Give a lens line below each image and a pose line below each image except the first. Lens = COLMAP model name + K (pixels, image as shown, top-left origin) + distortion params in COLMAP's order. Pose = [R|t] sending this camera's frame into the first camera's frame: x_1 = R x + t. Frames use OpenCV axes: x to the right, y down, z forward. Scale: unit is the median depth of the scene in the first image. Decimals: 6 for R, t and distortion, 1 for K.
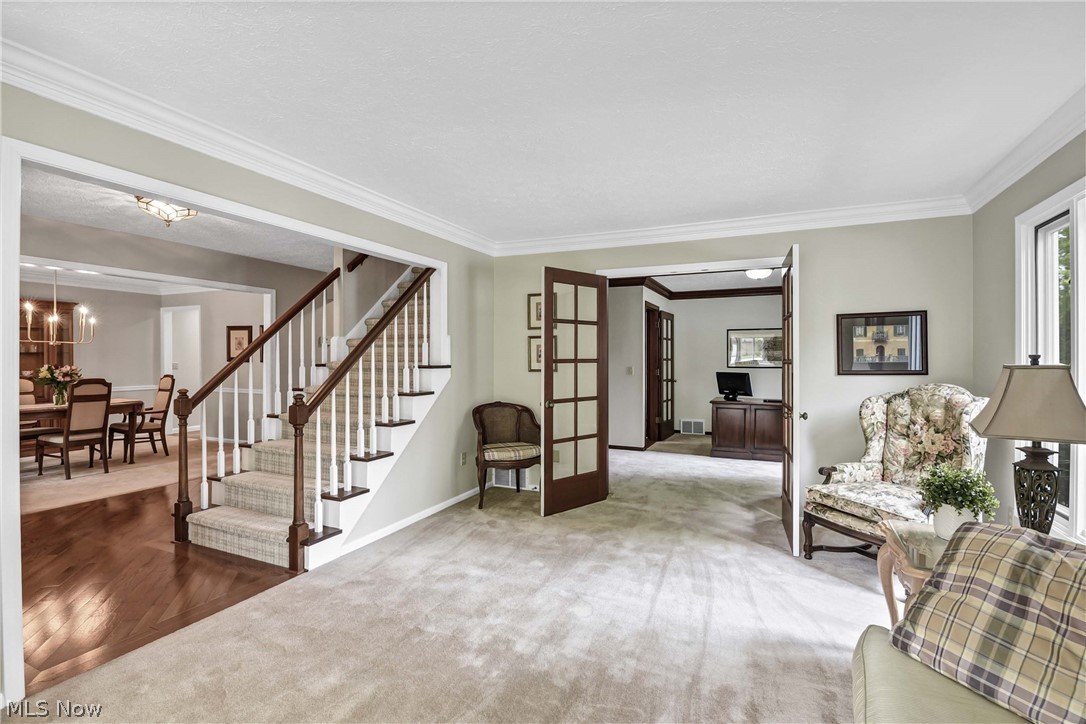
lens RADIAL K [[500.5, 0, 544.0], [0, 500.5, 356.4], [0, 0, 1]] dist [0.012012, -0.015687]
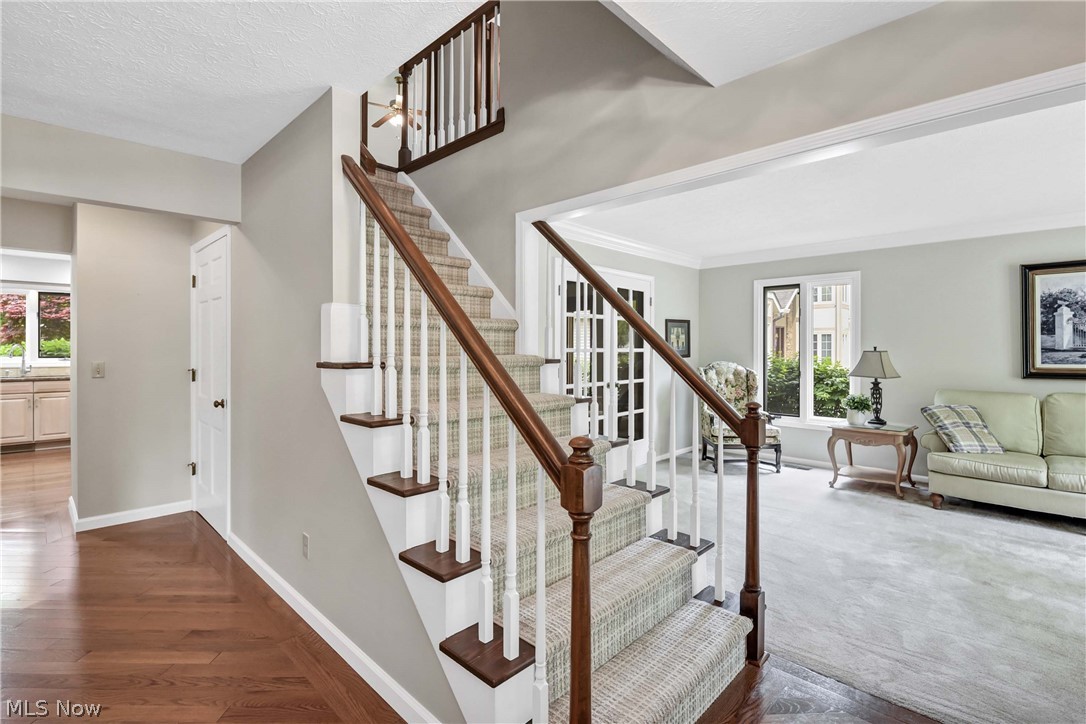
lens RADIAL K [[507.2, 0, 536.4], [0, 507.2, 344.4], [0, 0, 1]] dist [-0.024527, -0.000640]
pose [[0.338053, 0.003510, 0.941120, -1.169241], [-0.003840, 0.999990, -0.002350, -0.001364], [-0.941119, -0.002820, 0.338063, 0.984190]]
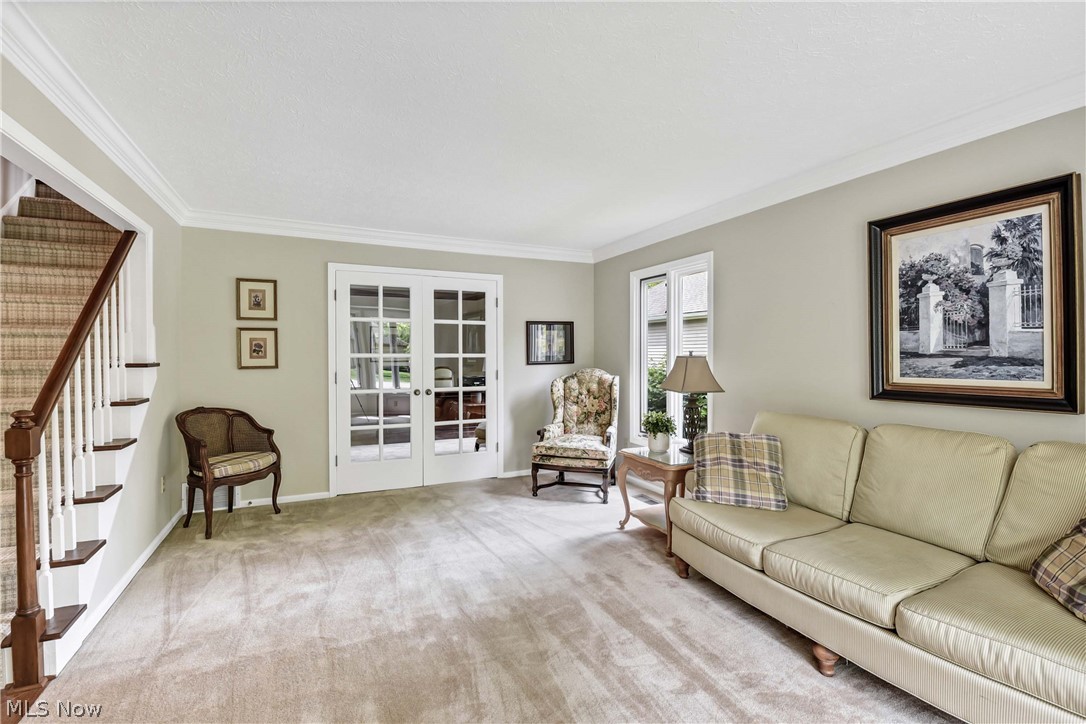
lens RADIAL K [[494.6, 0, 540.2], [0, 494.6, 353.6], [0, 0, 1]] dist [-0.002968, -0.000400]
pose [[0.649974, -0.002597, 0.759952, -0.503218], [-0.000782, 0.999991, 0.004086, 0.000433], [-0.759956, -0.003249, 0.649967, 0.093568]]
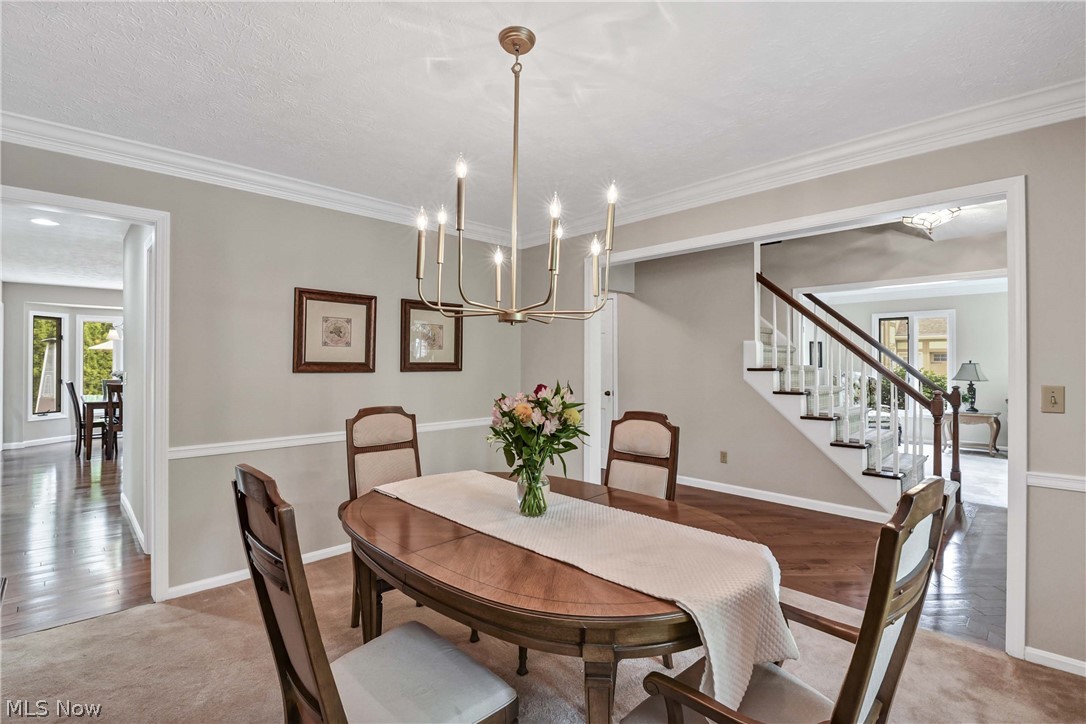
lens RADIAL K [[500.5, 0, 544.0], [0, 500.5, 356.4], [0, 0, 1]] dist [0.012012, -0.015687]
pose [[0.359750, 0.006384, 0.933027, -2.186977], [-0.002664, 0.999980, -0.005815, -0.002591], [-0.933045, -0.000393, 0.359759, 1.503554]]
